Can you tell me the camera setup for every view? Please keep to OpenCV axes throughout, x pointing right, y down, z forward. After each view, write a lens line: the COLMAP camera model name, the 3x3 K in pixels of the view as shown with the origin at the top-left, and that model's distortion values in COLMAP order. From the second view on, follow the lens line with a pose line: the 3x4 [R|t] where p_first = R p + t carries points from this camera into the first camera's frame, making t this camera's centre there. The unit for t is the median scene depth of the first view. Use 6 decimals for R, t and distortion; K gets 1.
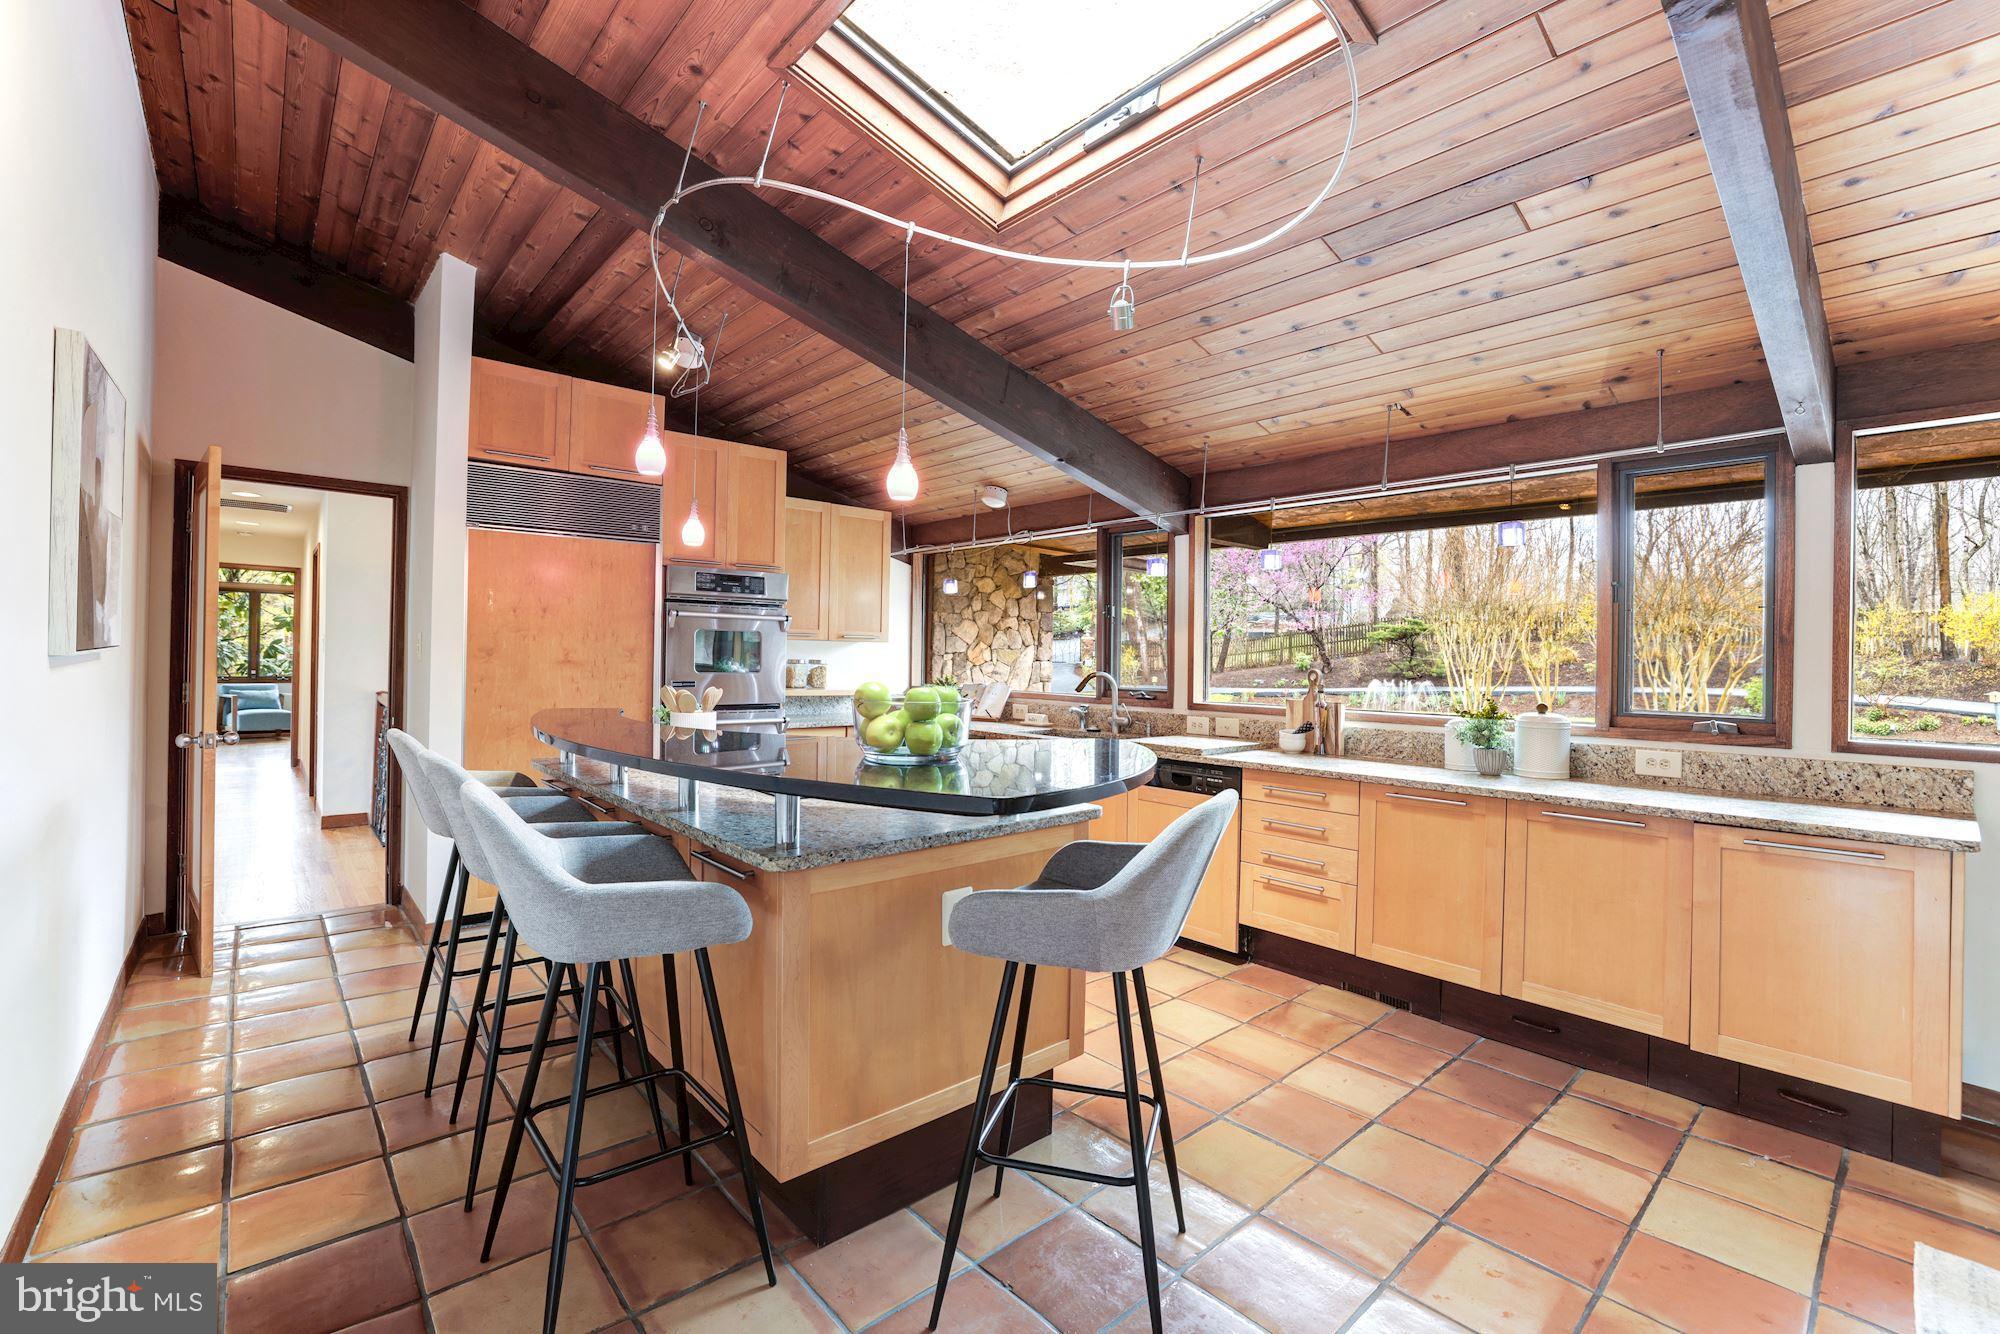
lens RADIAL K [[860.6, 0, 1009.4], [0, 860.6, 659.4], [0, 0, 1]] dist [-0.011723, 0.001350]
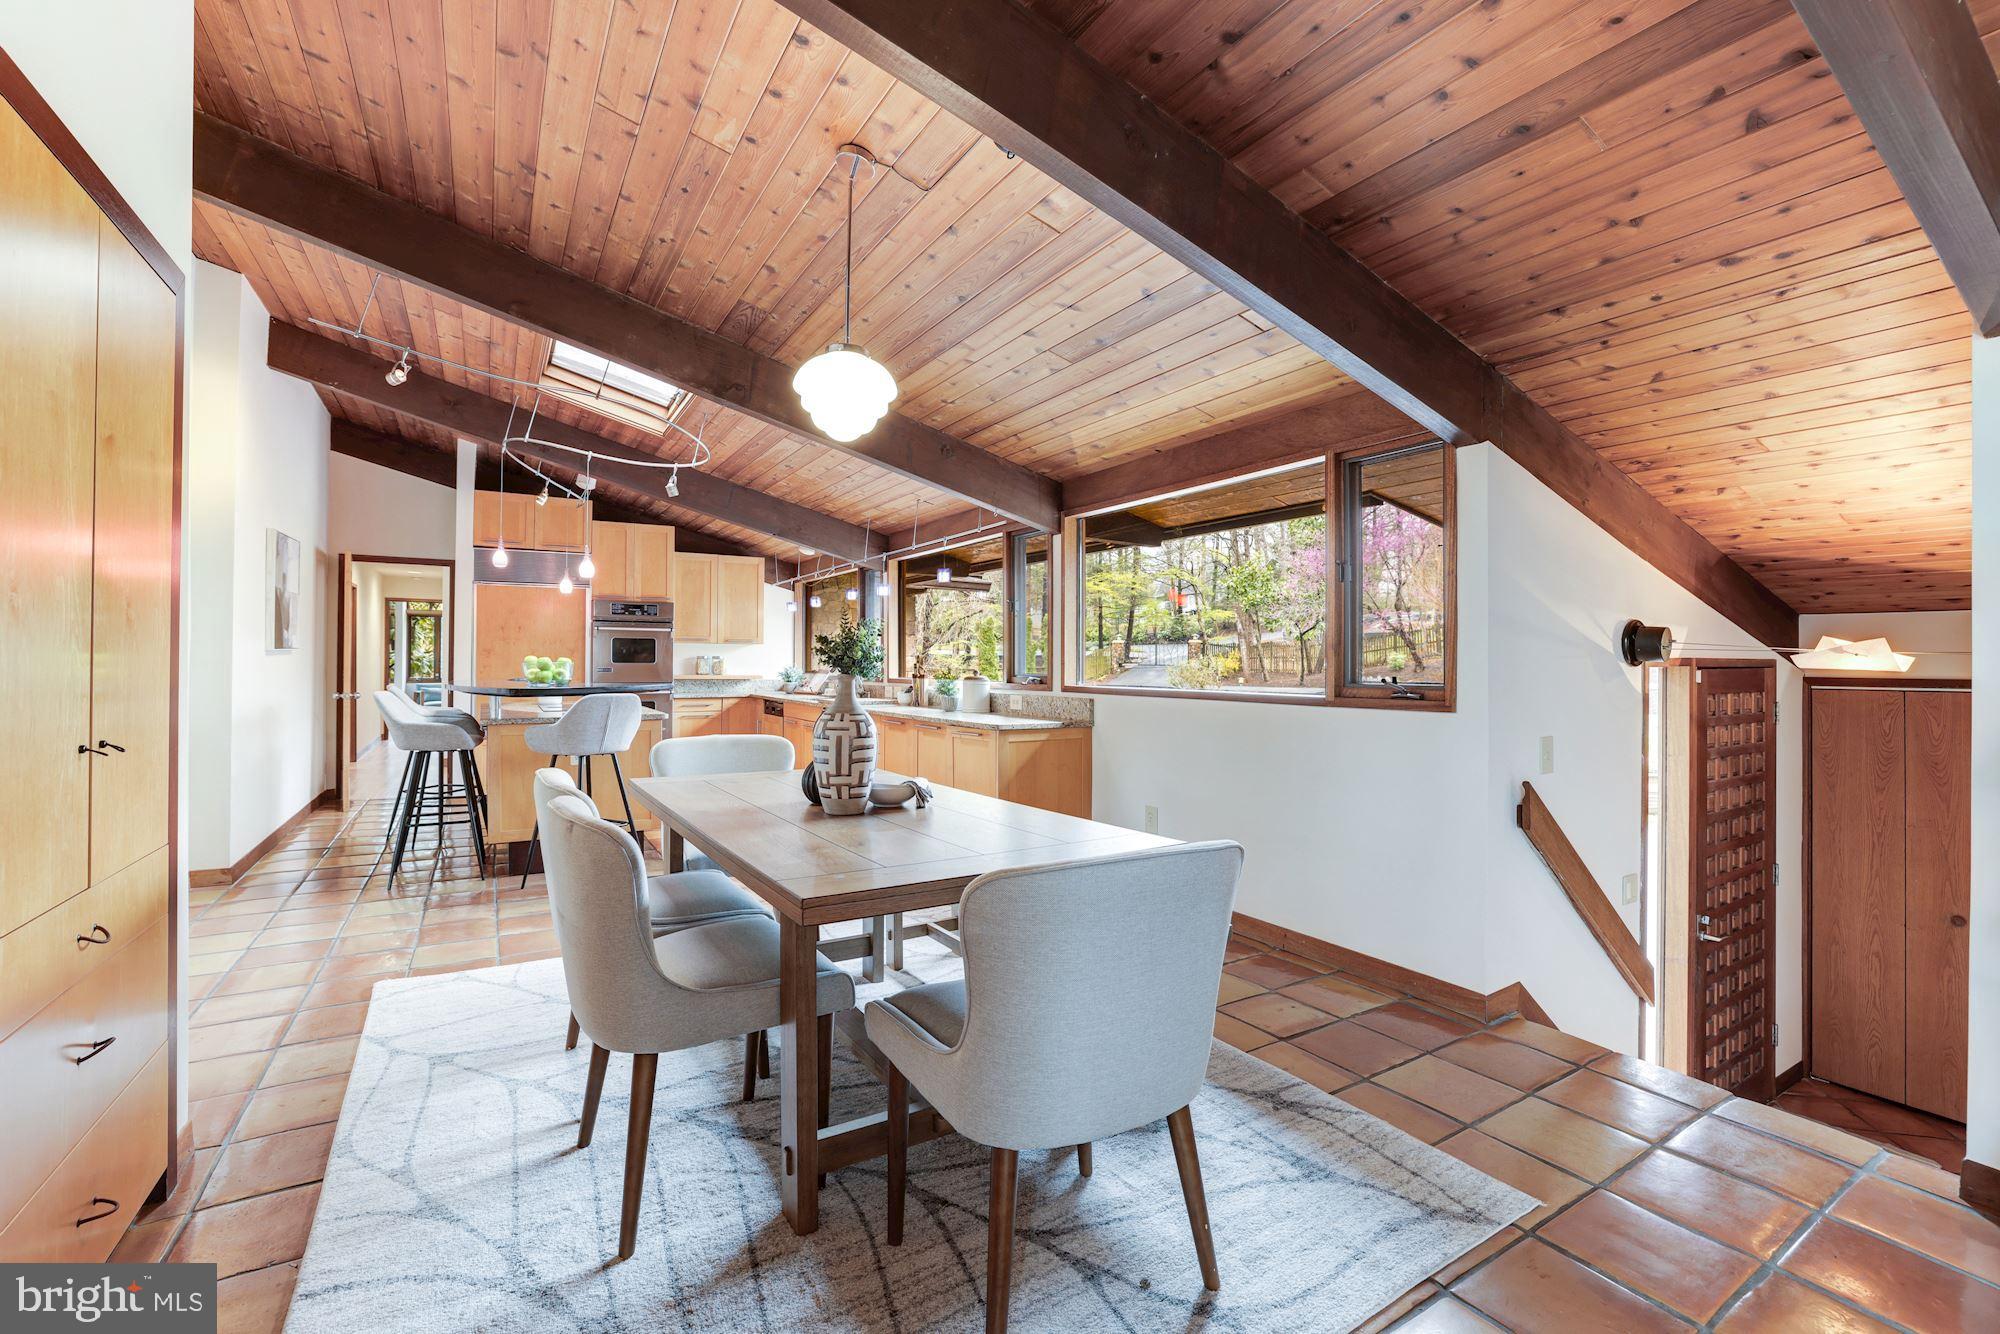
lens RADIAL K [[860.6, 0, 991.2], [0, 860.6, 663.9], [0, 0, 1]] dist [-0.011723, 0.001350]
pose [[0.982199, -0.011625, -0.187484, 0.788207], [0.010903, 0.999929, -0.004882, 0.037533], [0.187527, 0.002751, 0.982256, -0.591174]]
